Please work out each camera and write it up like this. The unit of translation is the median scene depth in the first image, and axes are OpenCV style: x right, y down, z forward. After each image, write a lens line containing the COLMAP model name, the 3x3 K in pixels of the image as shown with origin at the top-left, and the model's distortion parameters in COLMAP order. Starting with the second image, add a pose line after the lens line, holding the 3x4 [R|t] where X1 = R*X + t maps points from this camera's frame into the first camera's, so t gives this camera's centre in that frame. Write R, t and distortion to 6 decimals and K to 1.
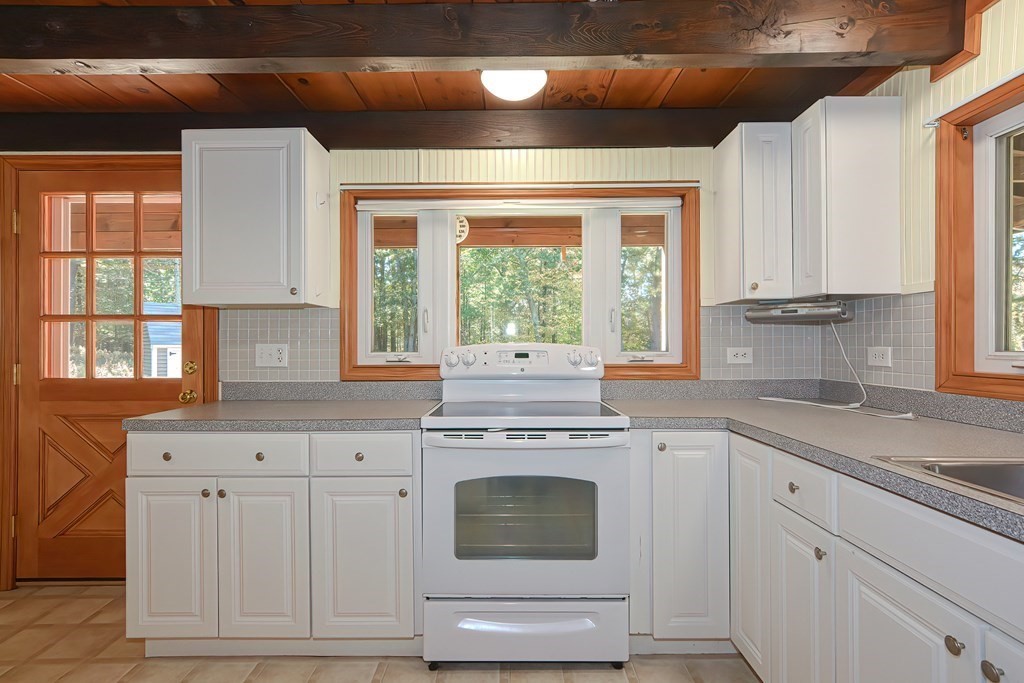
lens RADIAL K [[501.1, 0, 507.1], [0, 501.1, 345.9], [0, 0, 1]] dist [-0.032618, 0.022853]
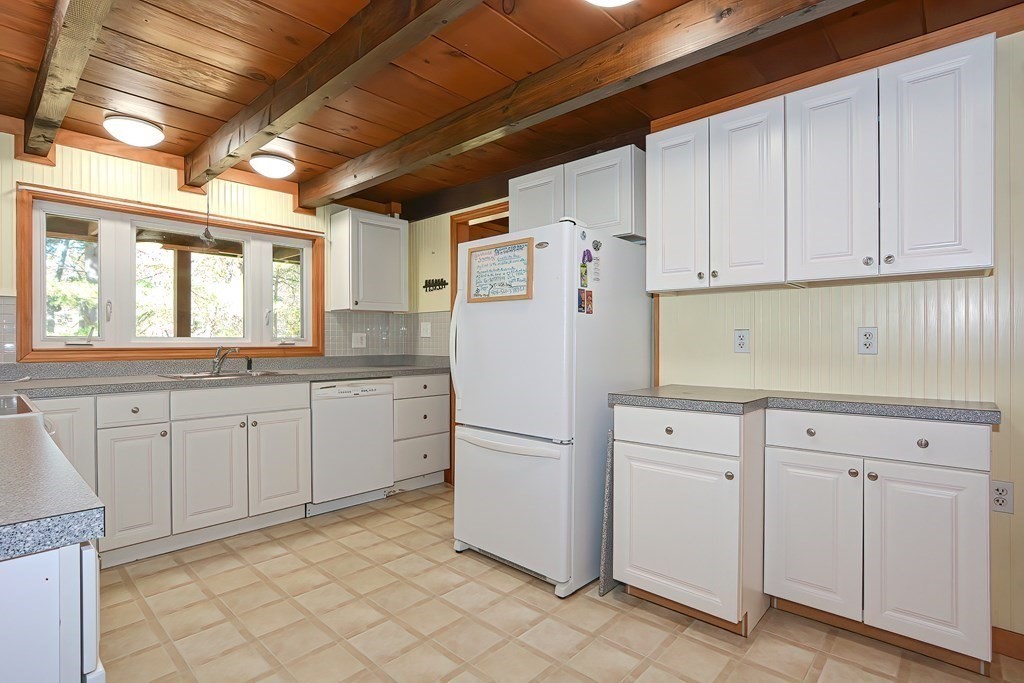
lens RADIAL K [[501.1, 0, 507.1], [0, 501.1, 345.9], [0, 0, 1]] dist [-0.032618, 0.022853]
pose [[-0.733149, -0.012419, 0.679955, -1.055180], [-0.005556, 0.999909, 0.012272, 0.009376], [-0.680045, 0.005219, -0.733152, 0.908232]]
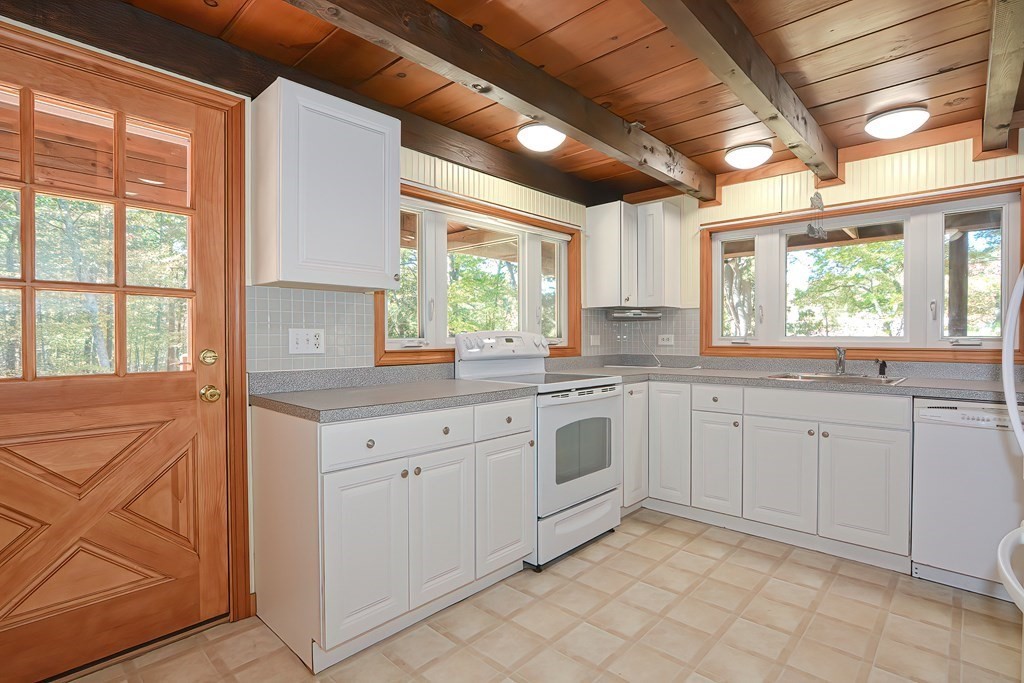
lens RADIAL K [[514.9, 0, 512.0], [0, 514.9, 341.5], [0, 0, 1]] dist [-0.018657, 0.025744]
pose [[0.673478, -0.004347, 0.739194, -1.059937], [-0.003360, 0.999954, 0.008942, 0.010993], [-0.739200, -0.008506, 0.673433, 0.102047]]
